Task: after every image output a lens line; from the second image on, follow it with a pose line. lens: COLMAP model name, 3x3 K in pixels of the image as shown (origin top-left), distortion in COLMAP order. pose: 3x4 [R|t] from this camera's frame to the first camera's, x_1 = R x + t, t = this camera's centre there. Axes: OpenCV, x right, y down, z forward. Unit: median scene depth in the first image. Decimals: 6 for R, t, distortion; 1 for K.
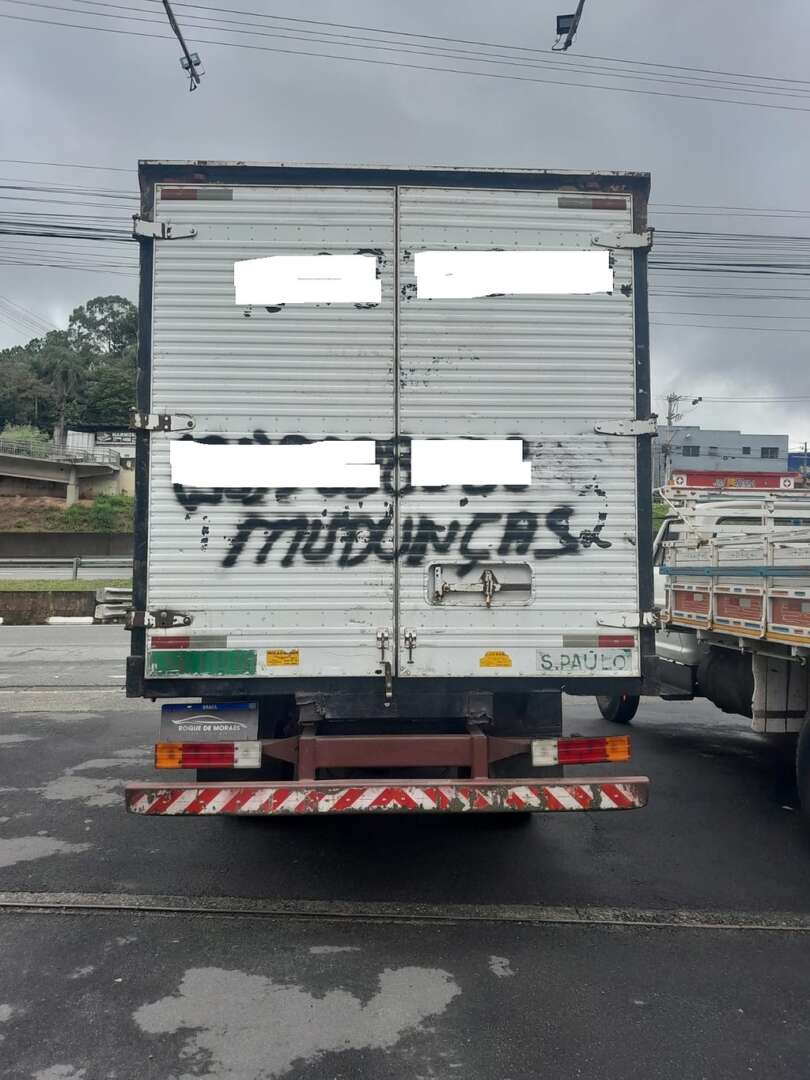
lens RADIAL K [[815.0, 0, 390.3], [0, 815.0, 539.2], [0, 0, 1]] dist [0.151784, -0.265939]
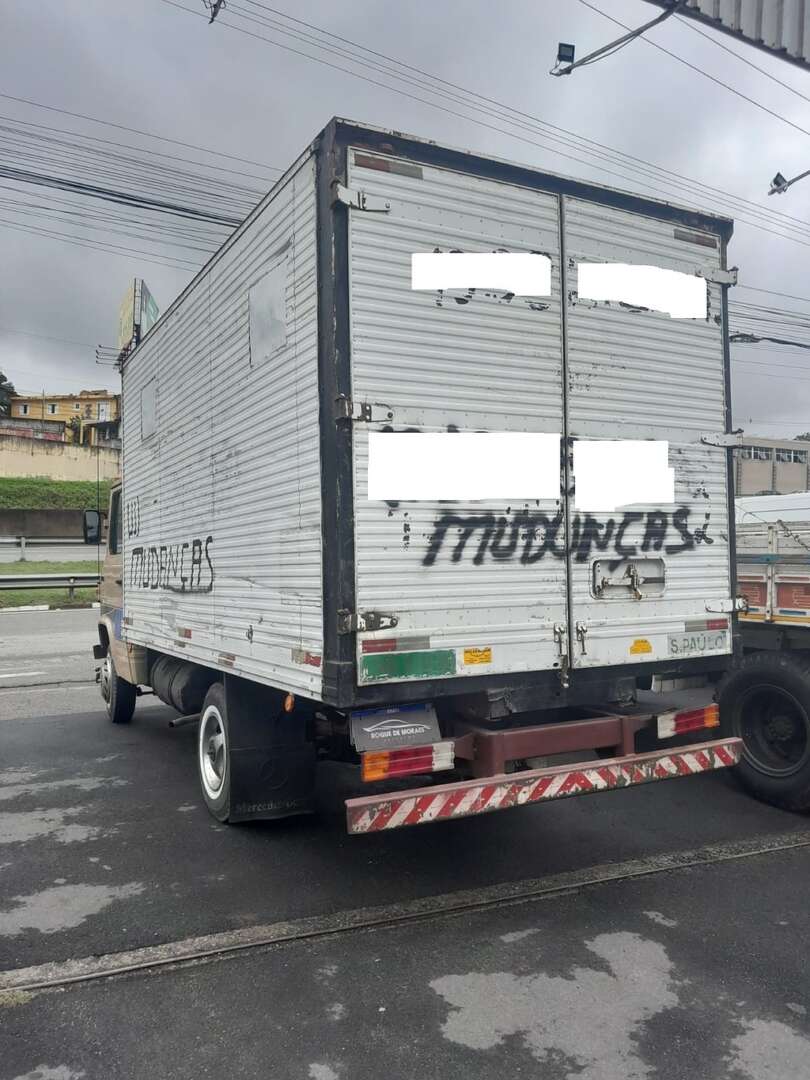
lens RADIAL K [[839.4, 0, 395.0], [0, 839.4, 539.0], [0, 0, 1]] dist [0.066871, -0.087893]
pose [[0.901900, -0.002111, 0.431940, -0.652446], [-0.010748, 0.999569, 0.027326, -0.023935], [-0.431811, -0.029288, 0.901488, 0.129111]]
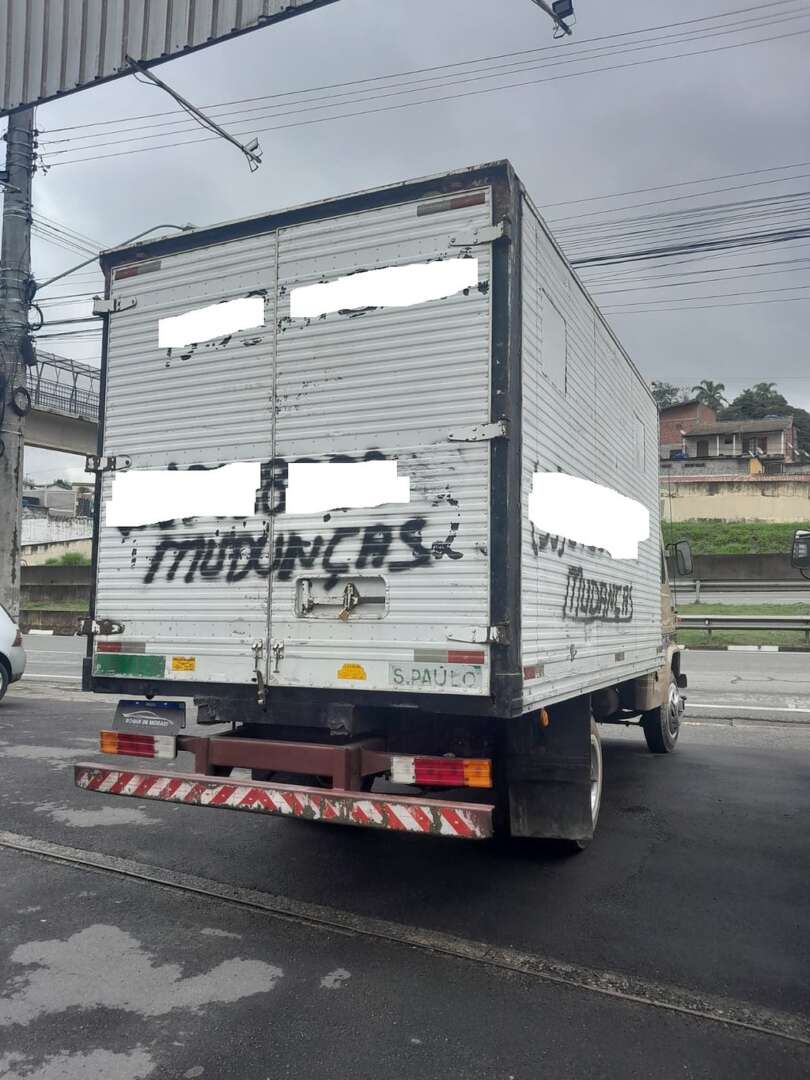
lens RADIAL K [[815.0, 0, 390.3], [0, 815.0, 539.2], [0, 0, 1]] dist [0.151784, -0.265939]
pose [[0.886070, -0.033721, -0.462323, 0.640966], [0.020259, 0.999215, -0.034053, 0.018450], [0.463109, 0.020807, 0.886057, 0.123823]]
